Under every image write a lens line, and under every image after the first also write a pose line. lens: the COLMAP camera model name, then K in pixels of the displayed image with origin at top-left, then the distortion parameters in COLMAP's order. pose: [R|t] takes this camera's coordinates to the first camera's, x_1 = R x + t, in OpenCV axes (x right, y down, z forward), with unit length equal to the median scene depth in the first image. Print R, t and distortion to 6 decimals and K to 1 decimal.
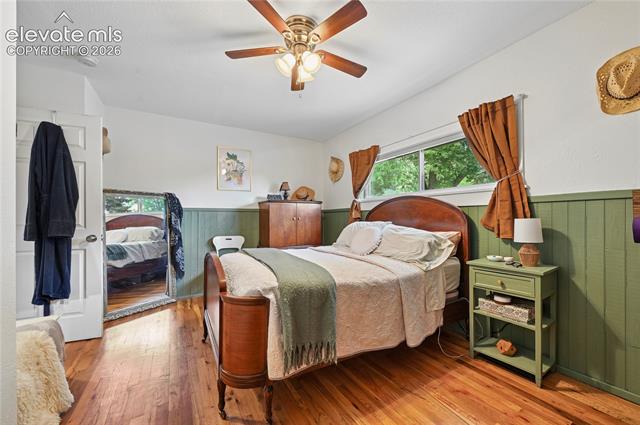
lens RADIAL K [[256.8, 0, 320.0], [0, 256.8, 216.8], [0, 0, 1]] dist [0.001425, -0.001617]
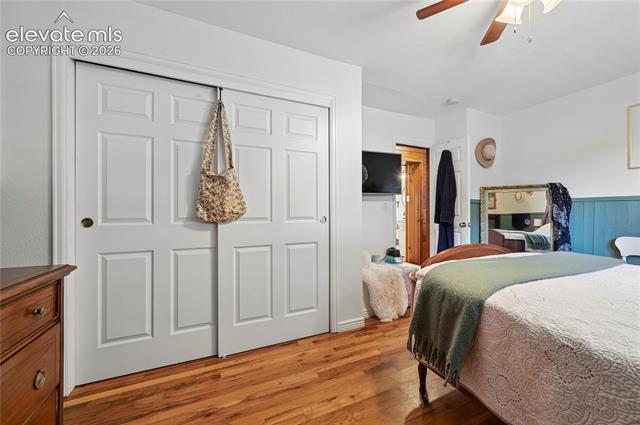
lens RADIAL K [[239.9, 0, 320.3], [0, 239.9, 209.0], [0, 0, 1]] dist [0.001769, 0.000142]
pose [[-0.100199, 0.001288, -0.994967, 0.396249], [0.007401, 0.999972, 0.000549, -0.007449], [0.994940, -0.007309, -0.100206, 0.294475]]
